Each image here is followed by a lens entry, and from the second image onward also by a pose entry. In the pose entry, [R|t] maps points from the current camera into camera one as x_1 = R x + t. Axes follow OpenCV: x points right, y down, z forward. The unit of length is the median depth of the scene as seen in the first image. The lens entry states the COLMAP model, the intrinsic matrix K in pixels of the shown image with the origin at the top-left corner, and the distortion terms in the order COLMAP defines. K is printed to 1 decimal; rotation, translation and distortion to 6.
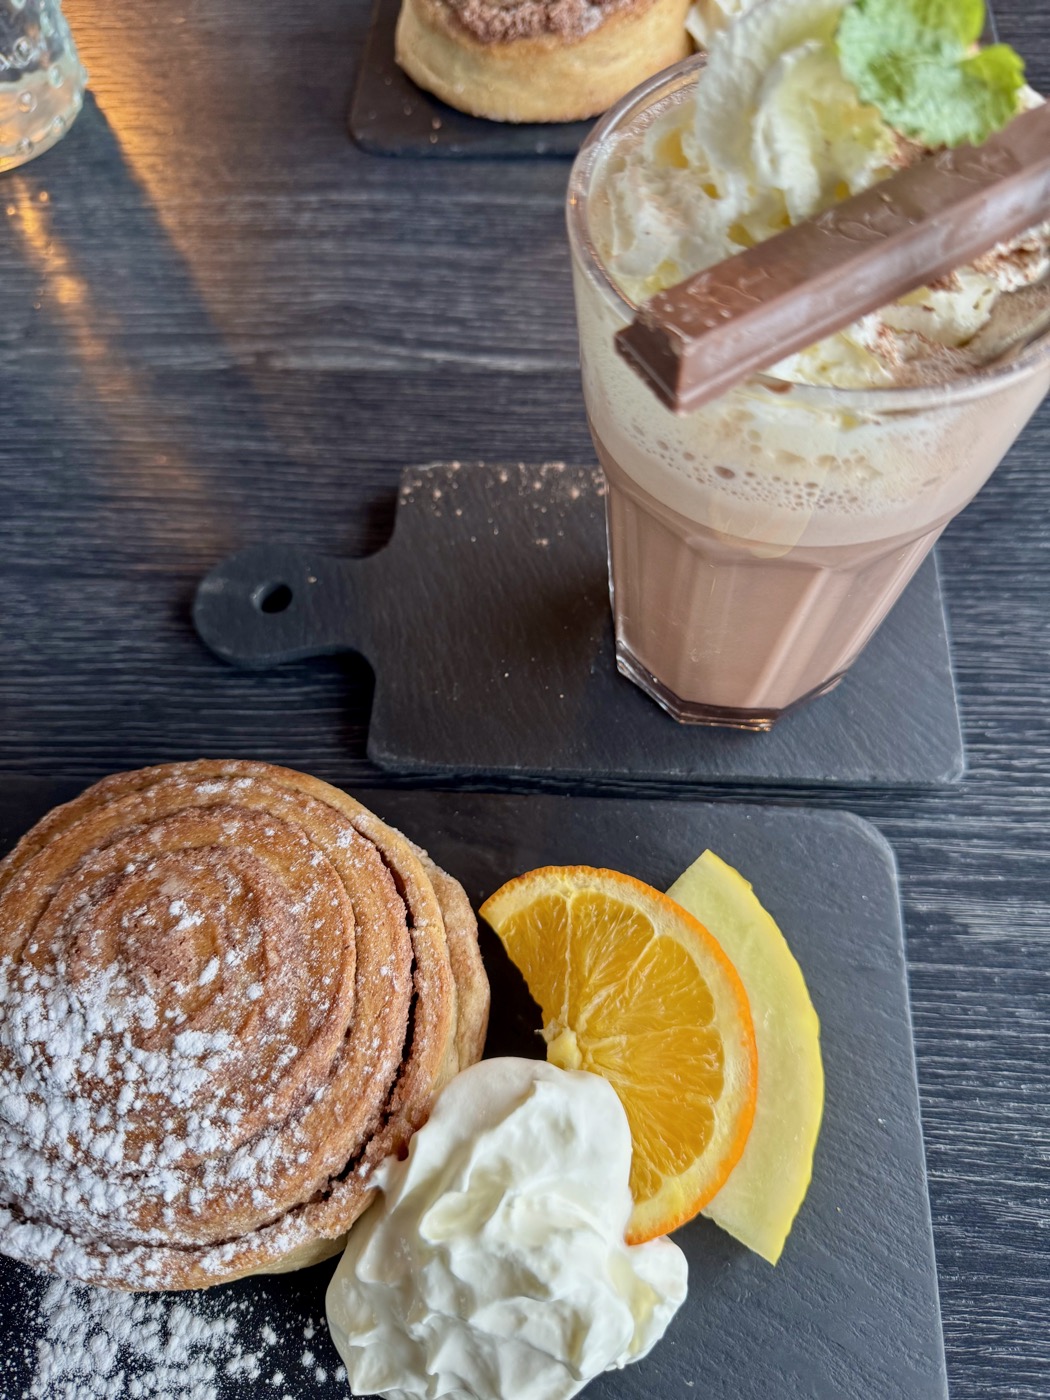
lens RADIAL K [[1045.8, 0, 526.4], [0, 1045.8, 714.1], [0, 0, 1]] dist [-0.061581, 0.020951]
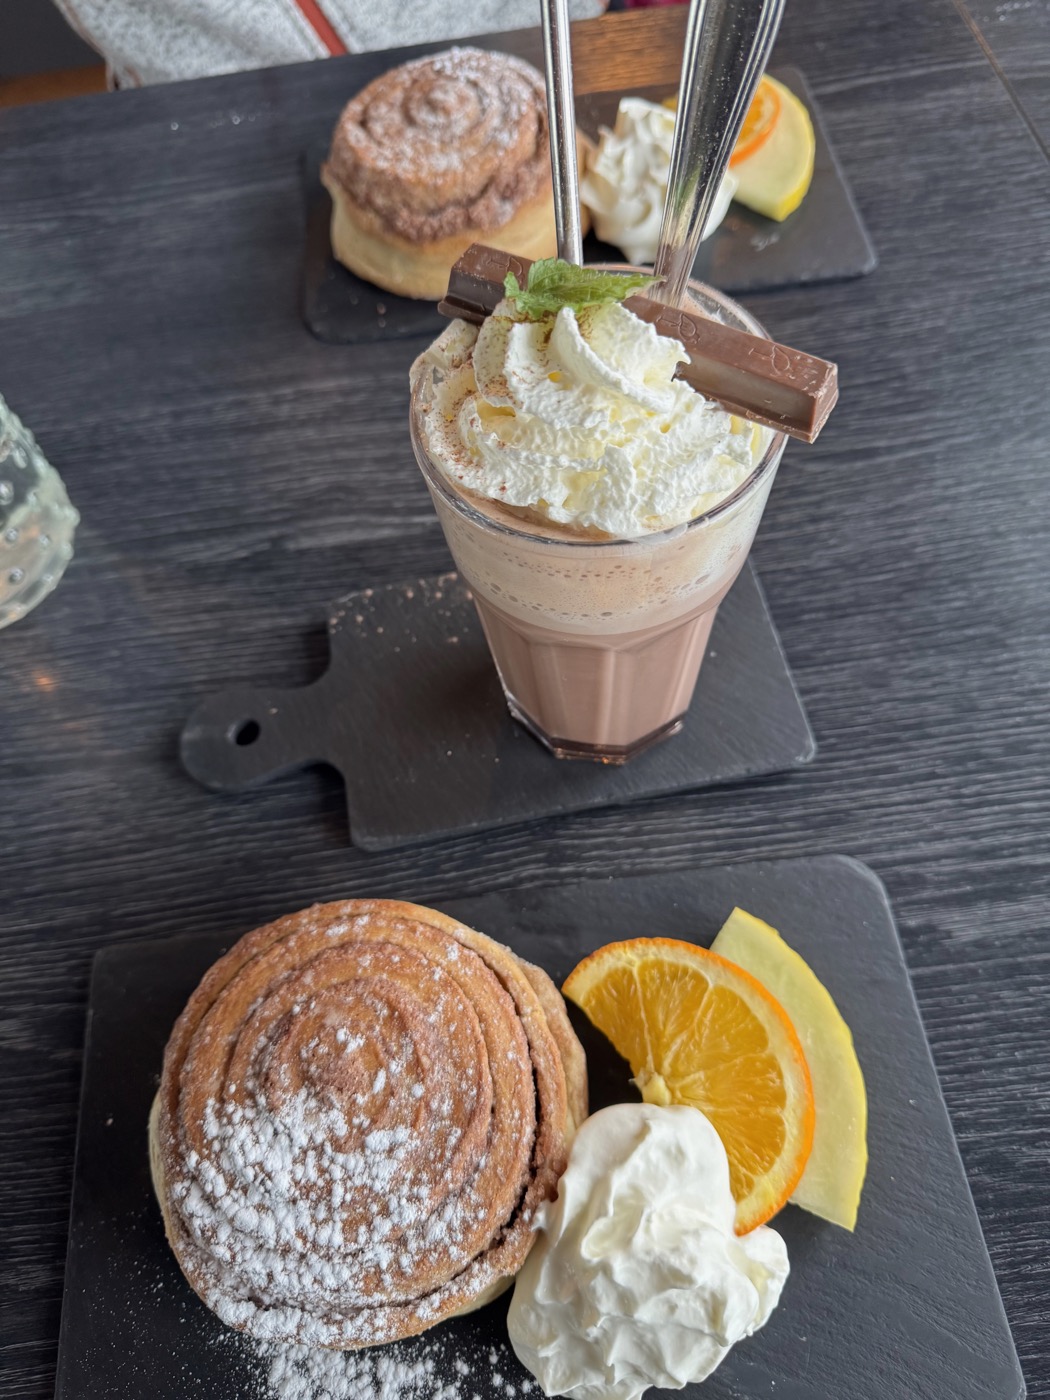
lens RADIAL K [[1045.8, 0, 516.6], [0, 1045.8, 703.5], [0, 0, 1]] dist [-0.061581, 0.020951]
pose [[0.985627, -0.161100, 0.050853, -0.121626], [0.163213, 0.985758, -0.040538, -0.116269], [-0.043598, 0.048255, 0.997883, -0.264316]]
